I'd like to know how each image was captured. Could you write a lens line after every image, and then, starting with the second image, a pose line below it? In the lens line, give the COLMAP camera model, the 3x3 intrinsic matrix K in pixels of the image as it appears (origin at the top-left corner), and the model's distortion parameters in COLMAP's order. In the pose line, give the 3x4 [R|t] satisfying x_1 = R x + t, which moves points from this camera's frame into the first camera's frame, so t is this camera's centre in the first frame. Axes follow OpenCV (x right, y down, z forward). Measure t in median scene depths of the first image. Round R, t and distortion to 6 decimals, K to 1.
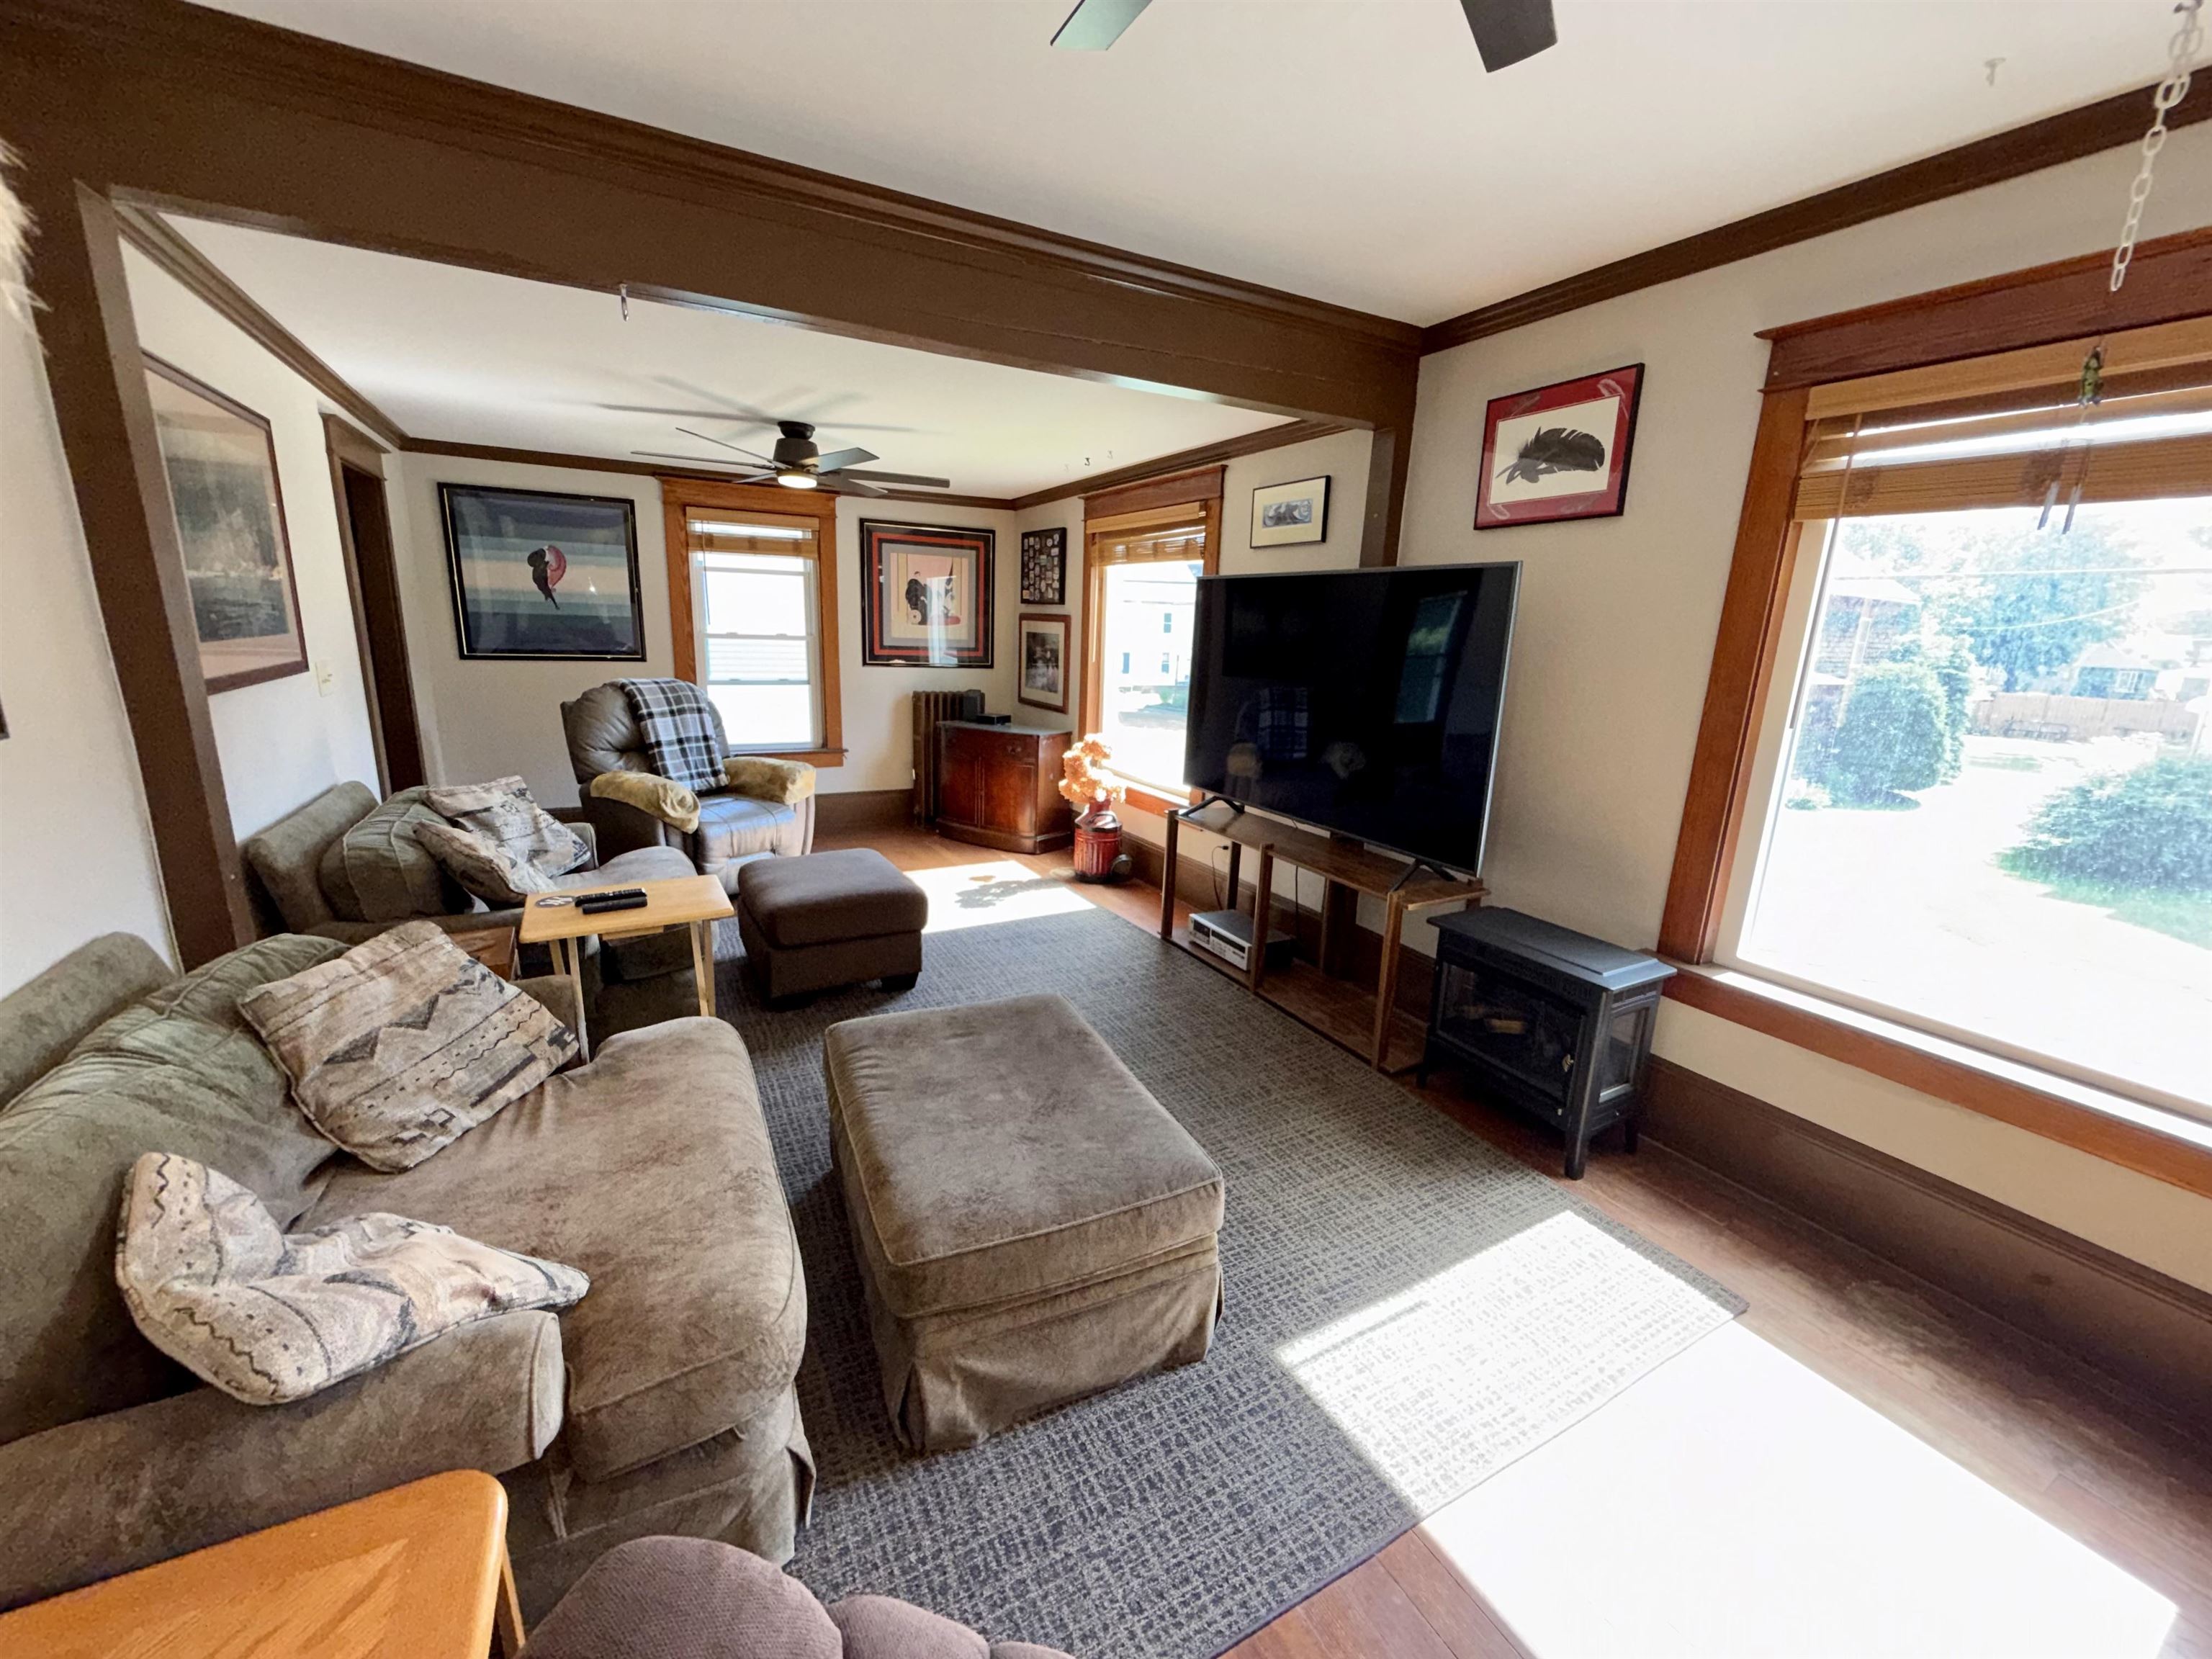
lens RADIAL K [[886.4, 0, 1097.8], [0, 886.4, 823.9], [0, 0, 1]] dist [0.000287, 0.000147]
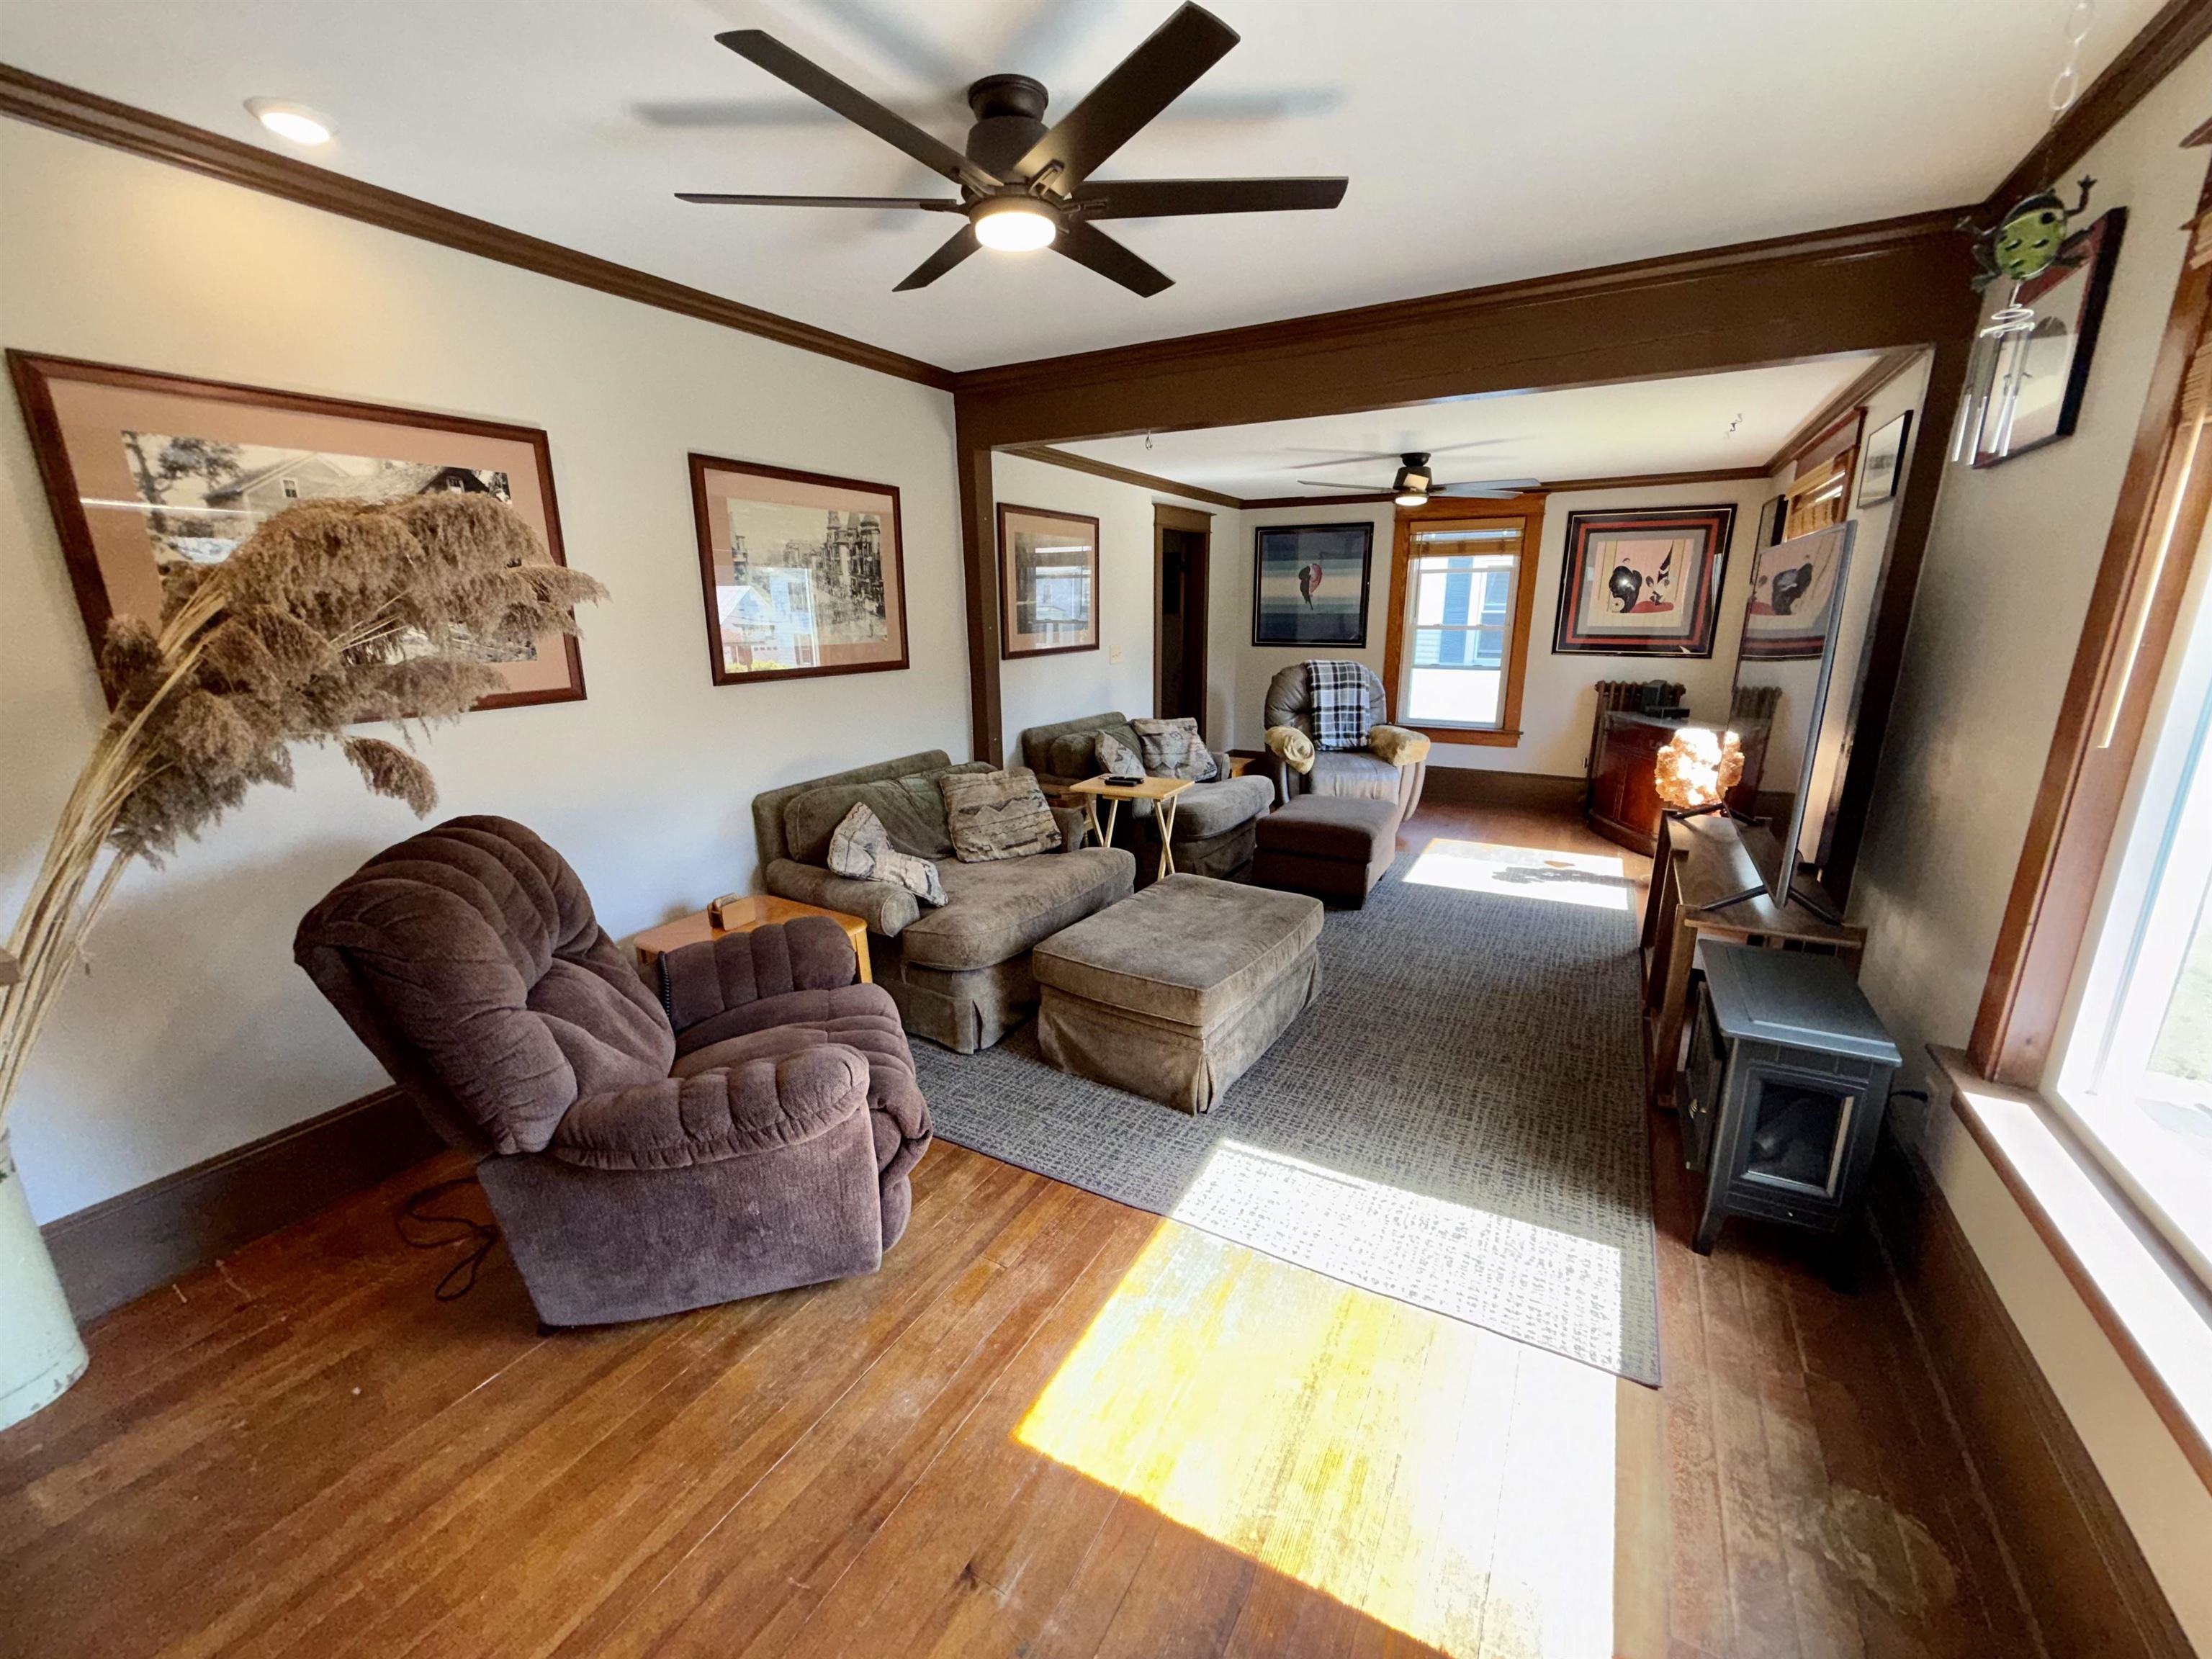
lens RADIAL K [[886.4, 0, 1105.6], [0, 886.4, 829.3], [0, 0, 1]] dist [0.000287, 0.000147]
pose [[0.527593, 0.175283, -0.831217, 0.472751], [-0.163384, 0.981150, 0.103197, 0.002717], [0.833637, 0.081362, 0.546287, 0.012081]]
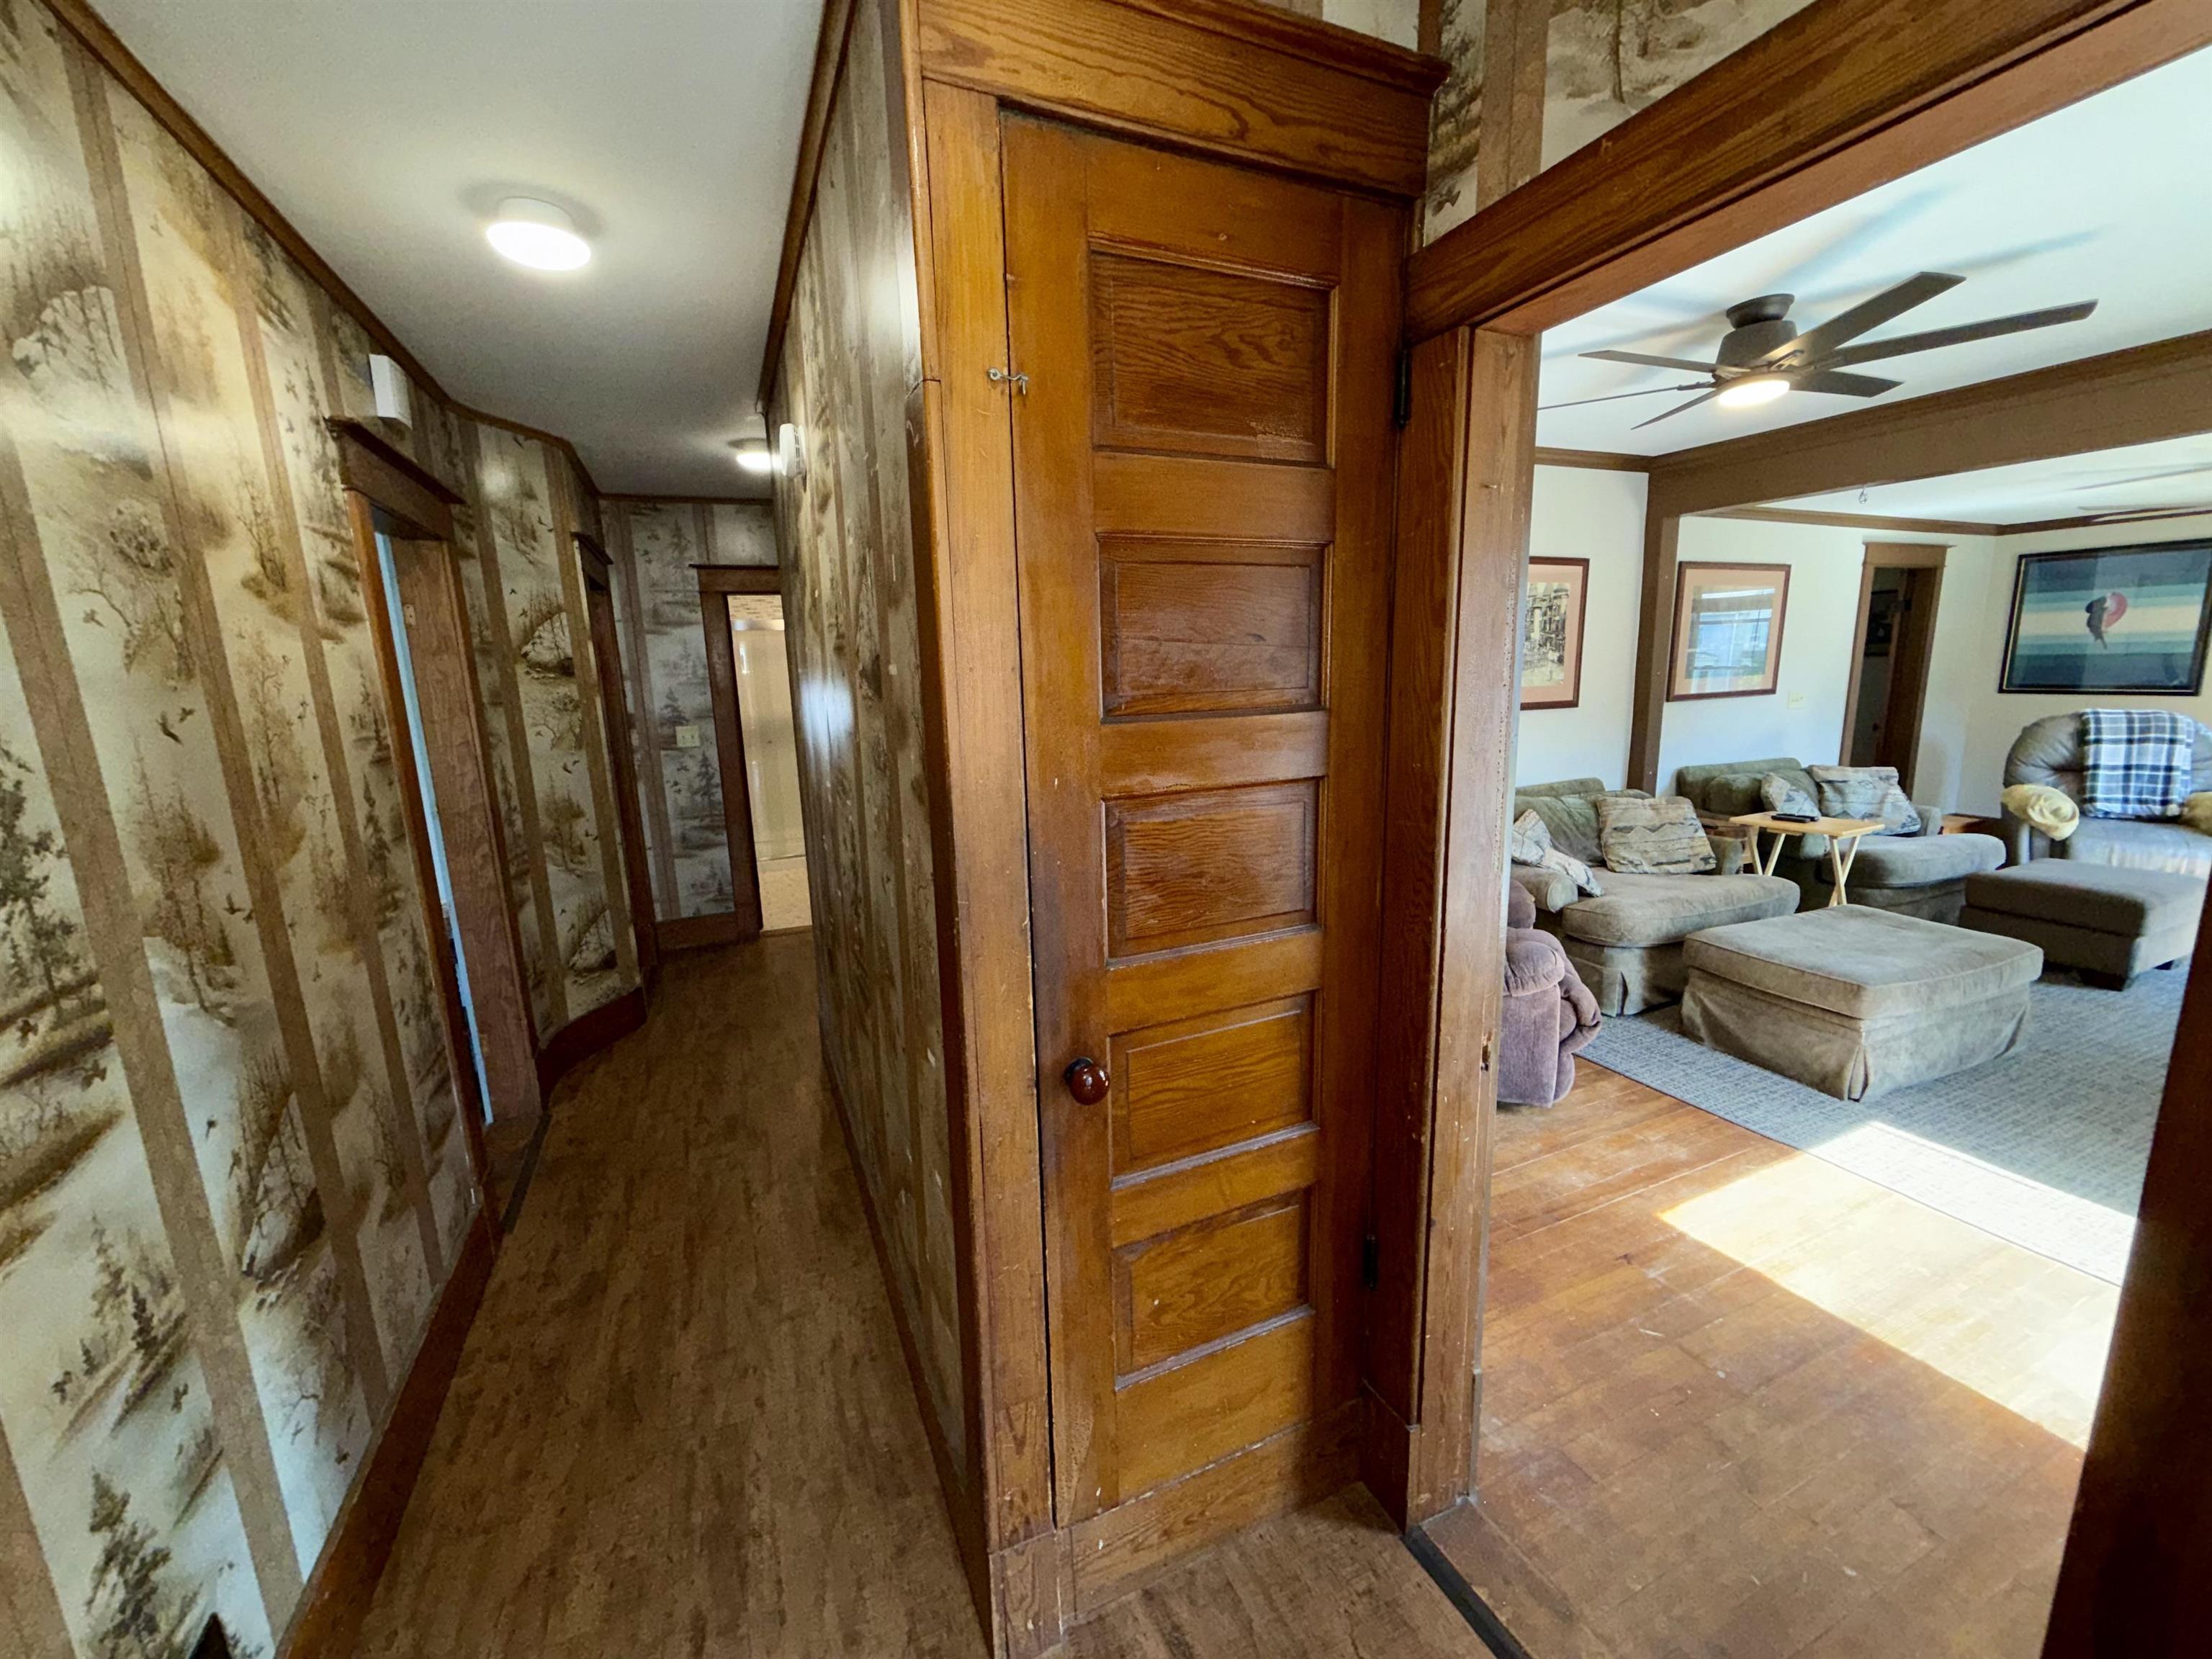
lens RADIAL K [[886.4, 0, 1099.1], [0, 886.4, 829.7], [0, 0, 1]] dist [0.000287, 0.000147]
pose [[-0.087295, 0.153866, -0.984228, 0.714377], [-0.195563, 0.966128, 0.168382, 0.043015], [0.976798, 0.207178, -0.054248, -0.148910]]
